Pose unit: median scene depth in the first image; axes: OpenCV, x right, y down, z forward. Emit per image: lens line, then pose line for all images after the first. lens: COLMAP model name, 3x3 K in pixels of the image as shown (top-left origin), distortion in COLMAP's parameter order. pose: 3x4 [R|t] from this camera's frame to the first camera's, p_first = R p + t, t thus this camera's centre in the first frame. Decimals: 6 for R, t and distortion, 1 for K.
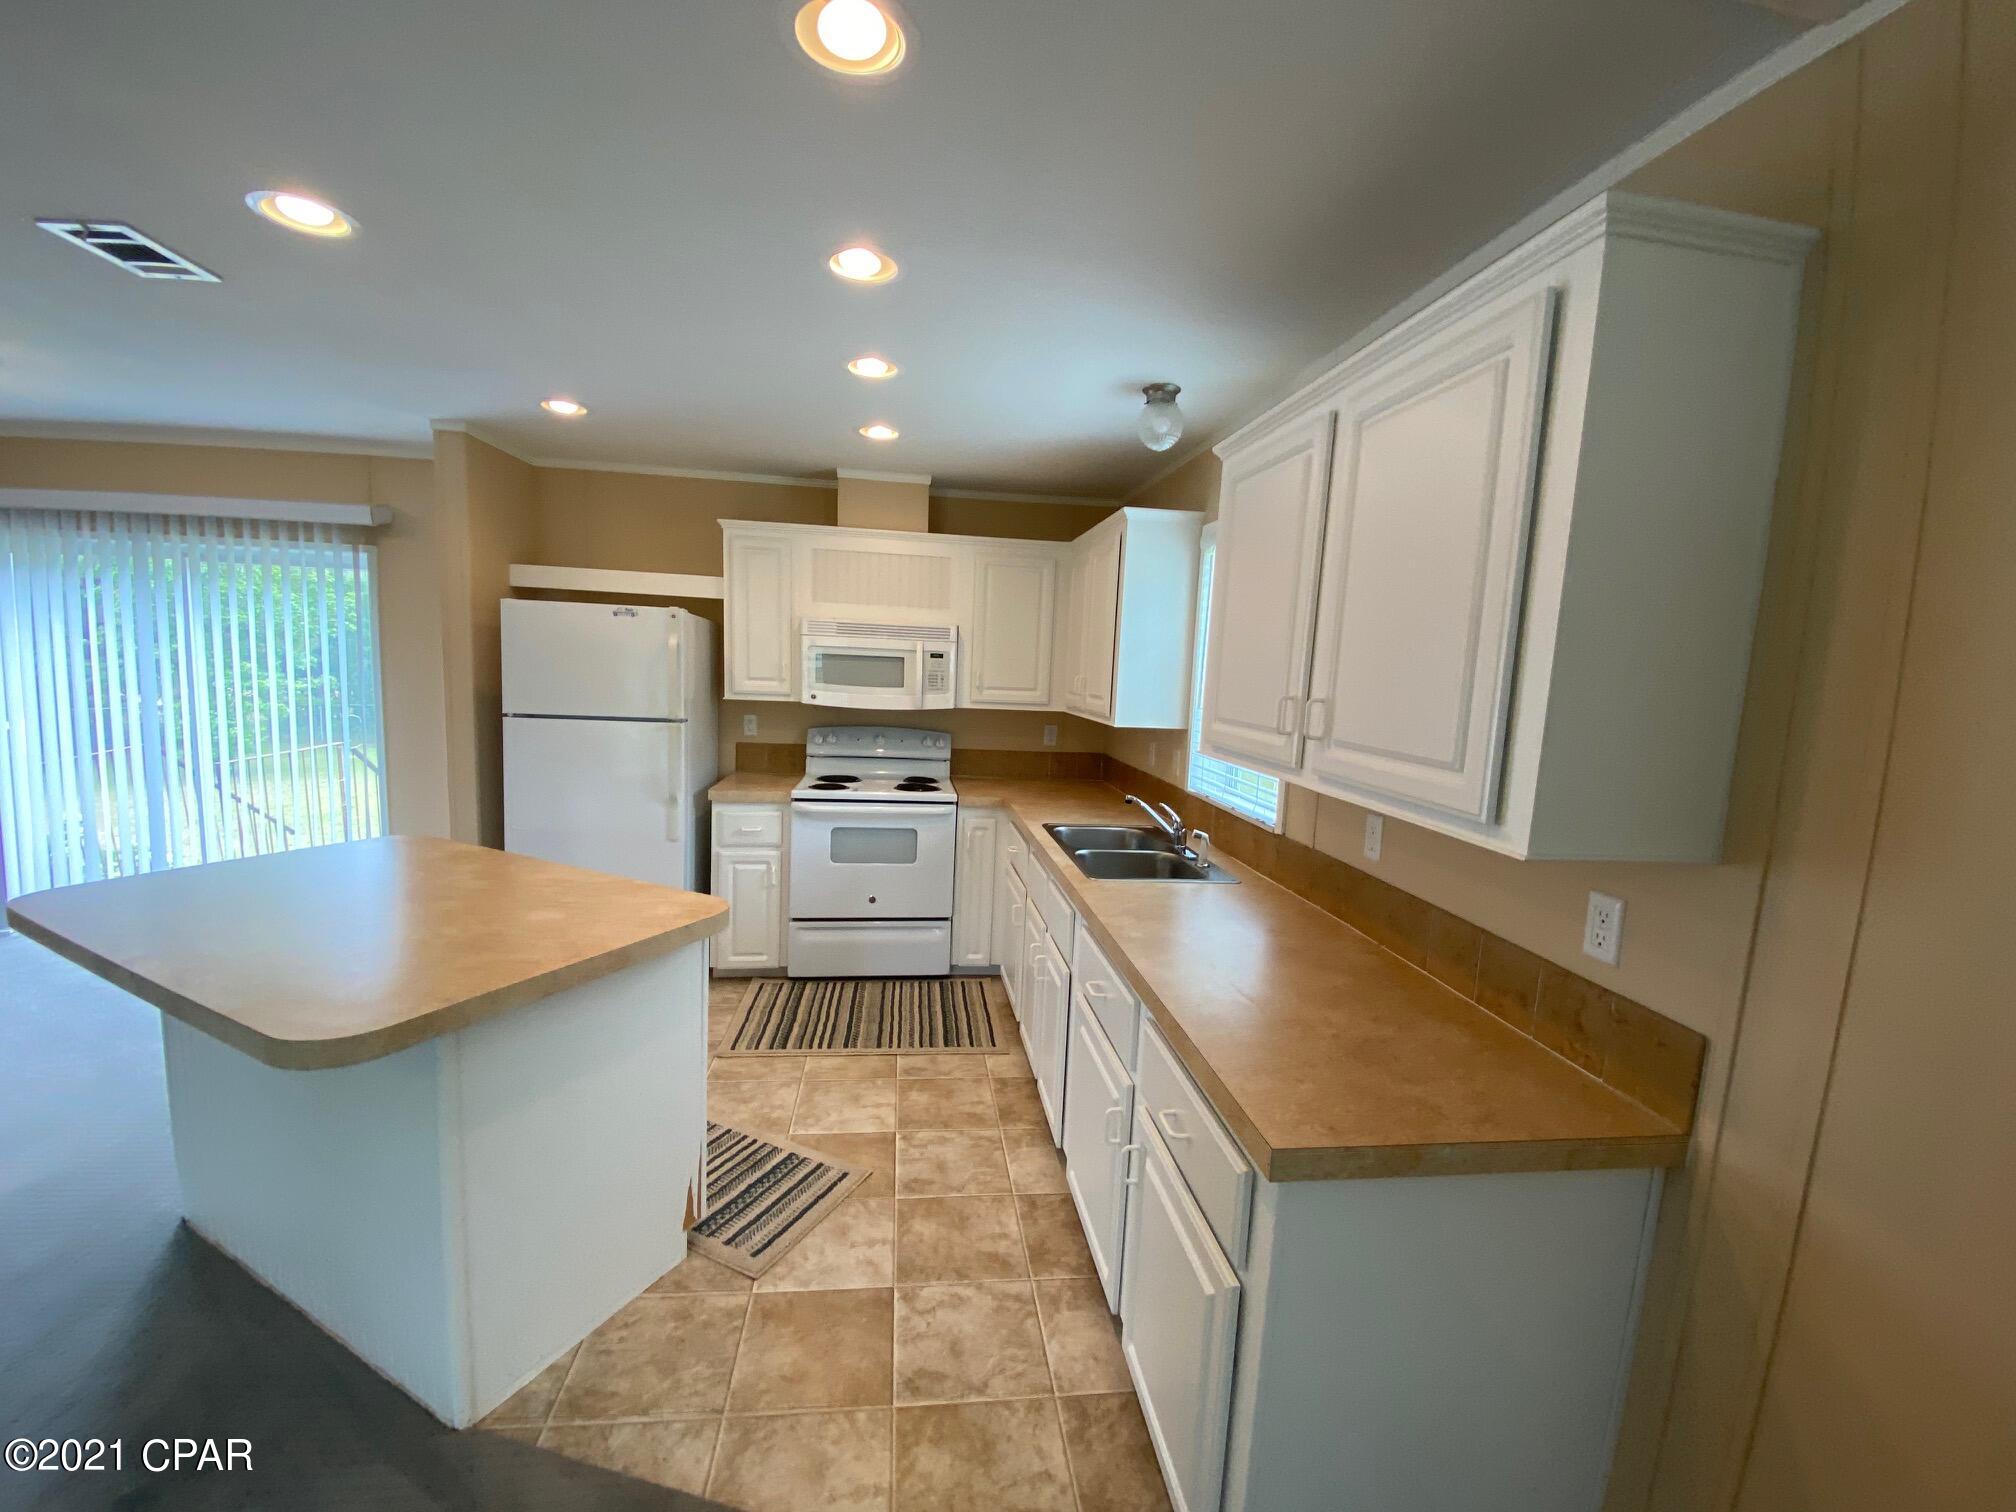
lens RADIAL K [[813.6, 0, 1011.8], [0, 813.6, 757.8], [0, 0, 1]] dist [0.010477, -0.013562]
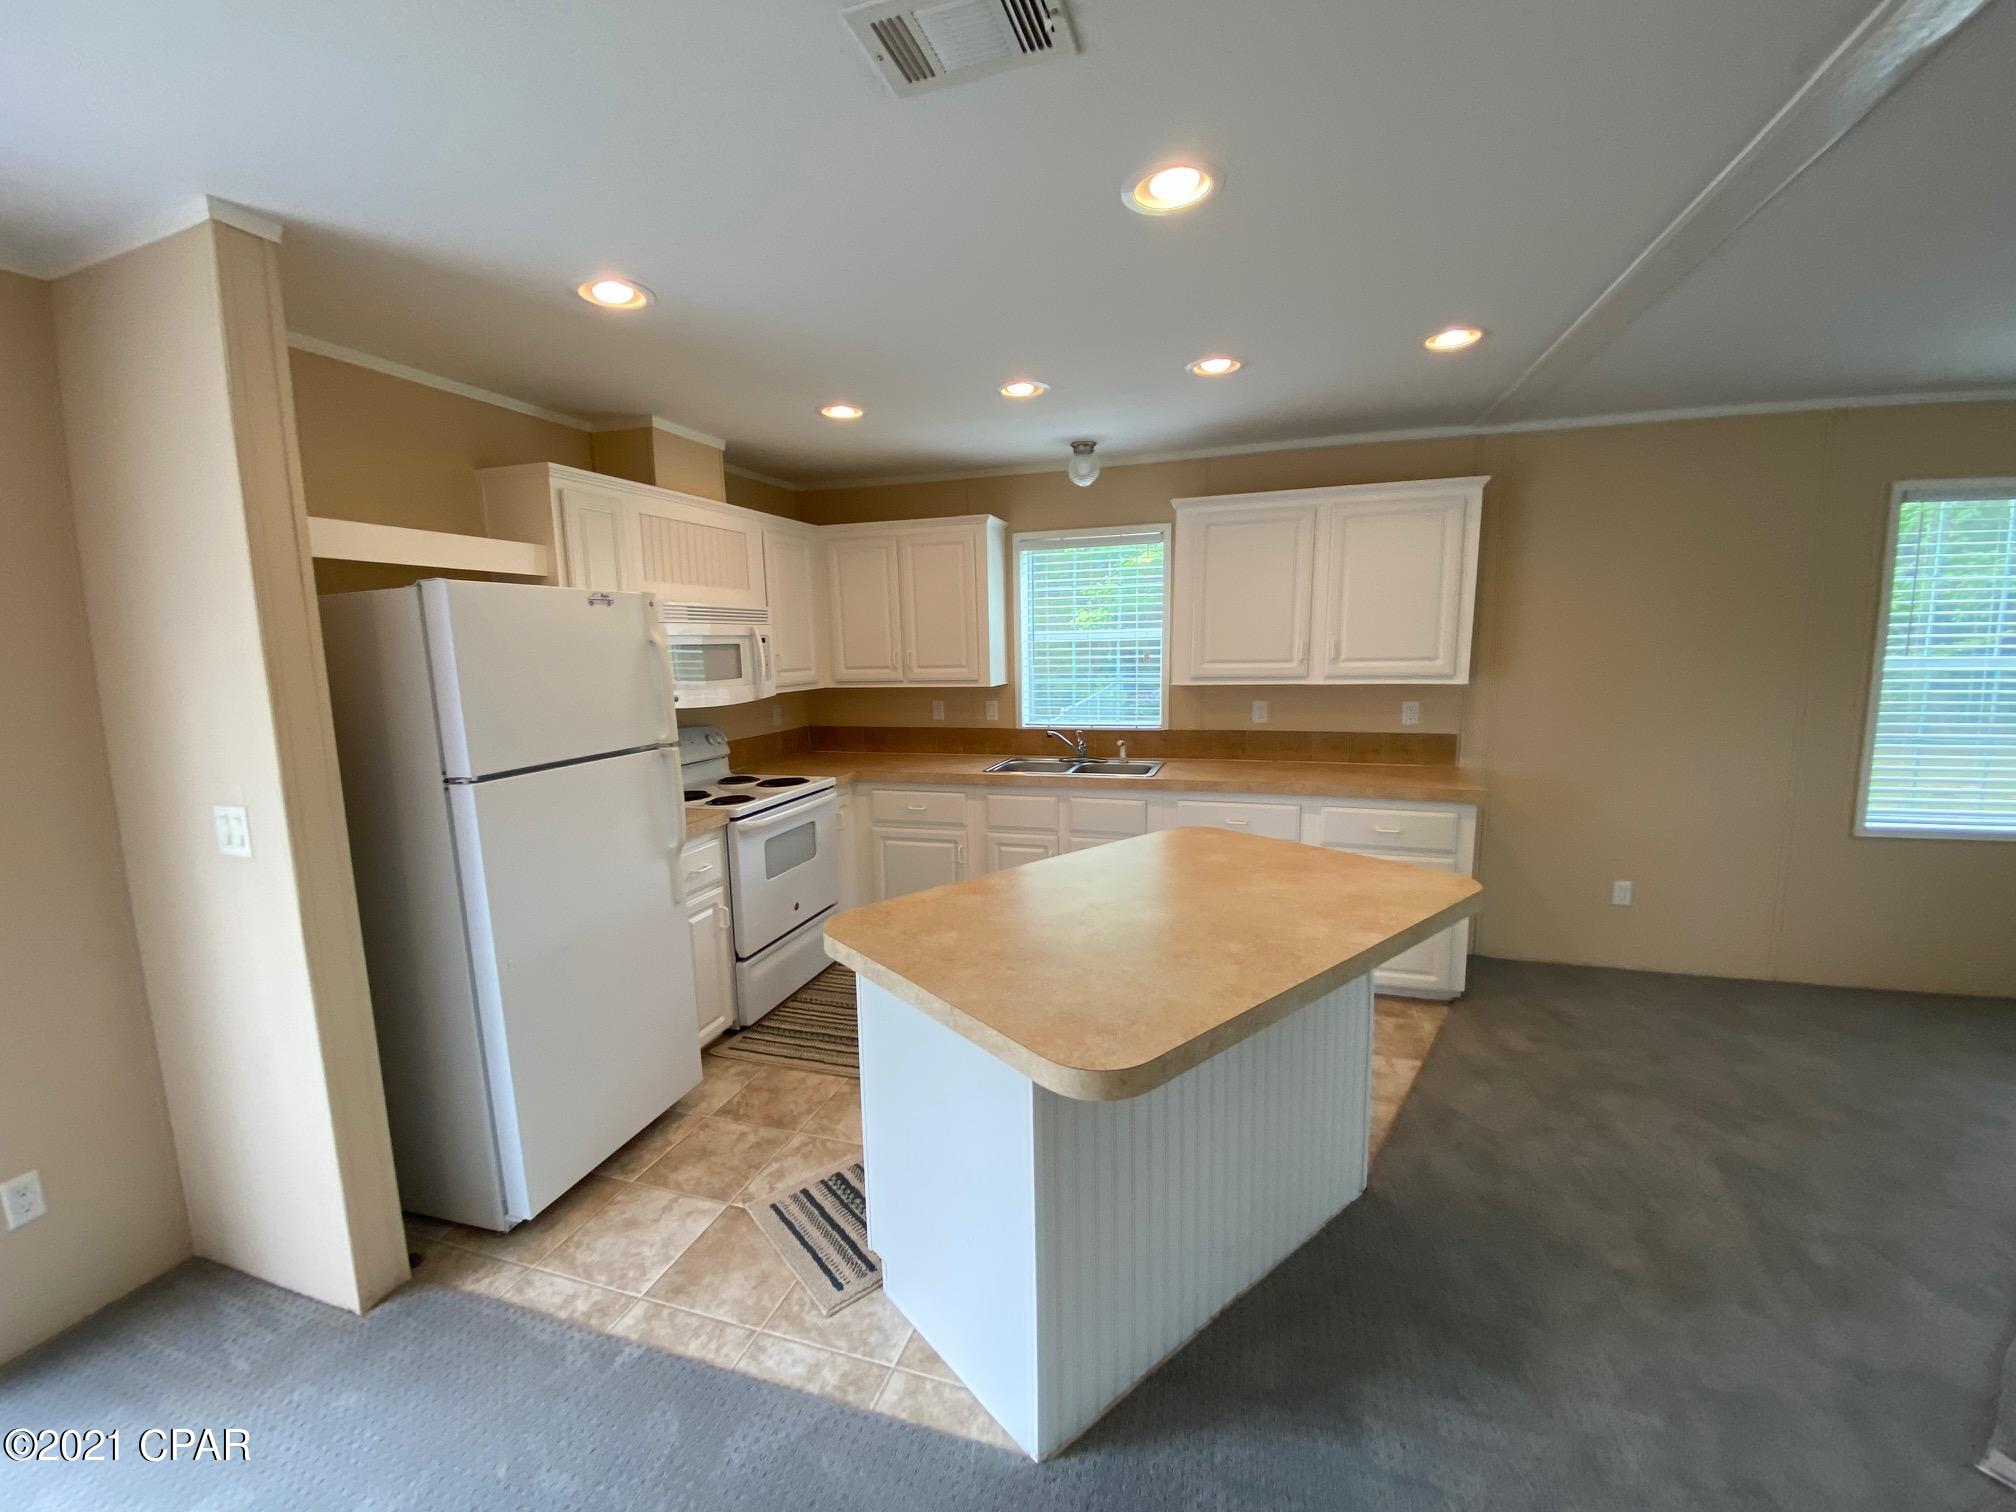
lens RADIAL K [[813.6, 0, 1009.2], [0, 813.6, 754.5], [0, 0, 1]] dist [0.010477, -0.013562]
pose [[0.425837, -0.180649, 0.886583, -0.875582], [0.147346, 0.980631, 0.129040, -0.080639], [-0.892722, 0.075684, 0.444207, 0.363261]]
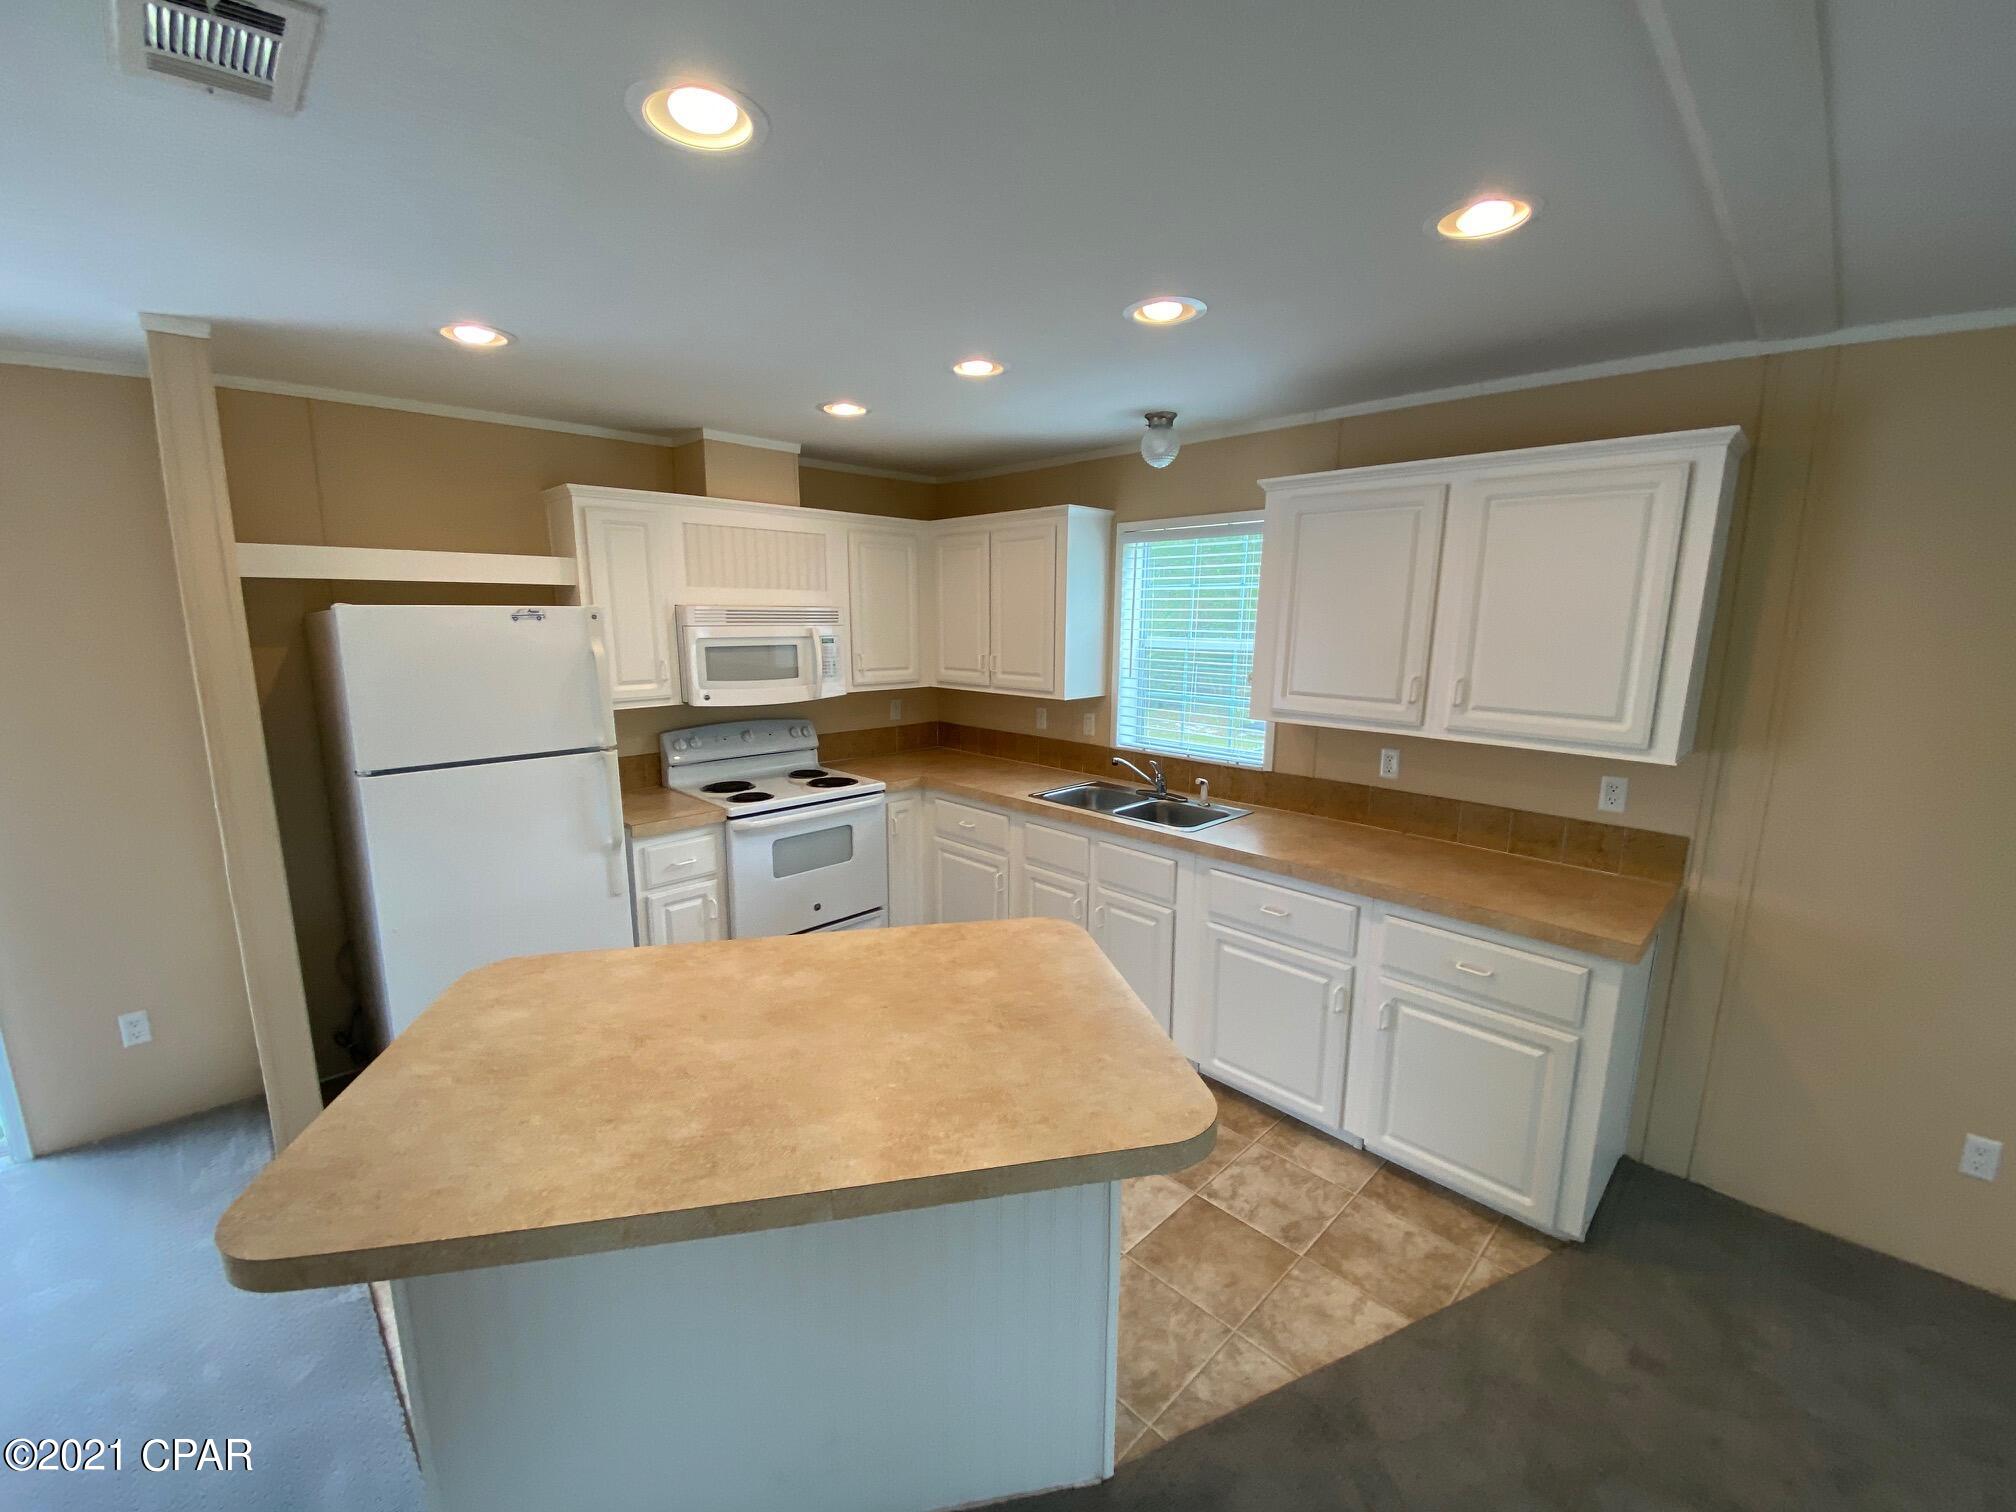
lens RADIAL K [[813.6, 0, 1011.8], [0, 813.6, 757.3], [0, 0, 1]] dist [0.010477, -0.013562]
pose [[0.800528, -0.146214, 0.581185, -0.521781], [0.101195, 0.988835, 0.109383, -0.078011], [-0.590690, -0.028751, 0.806386, 0.114802]]
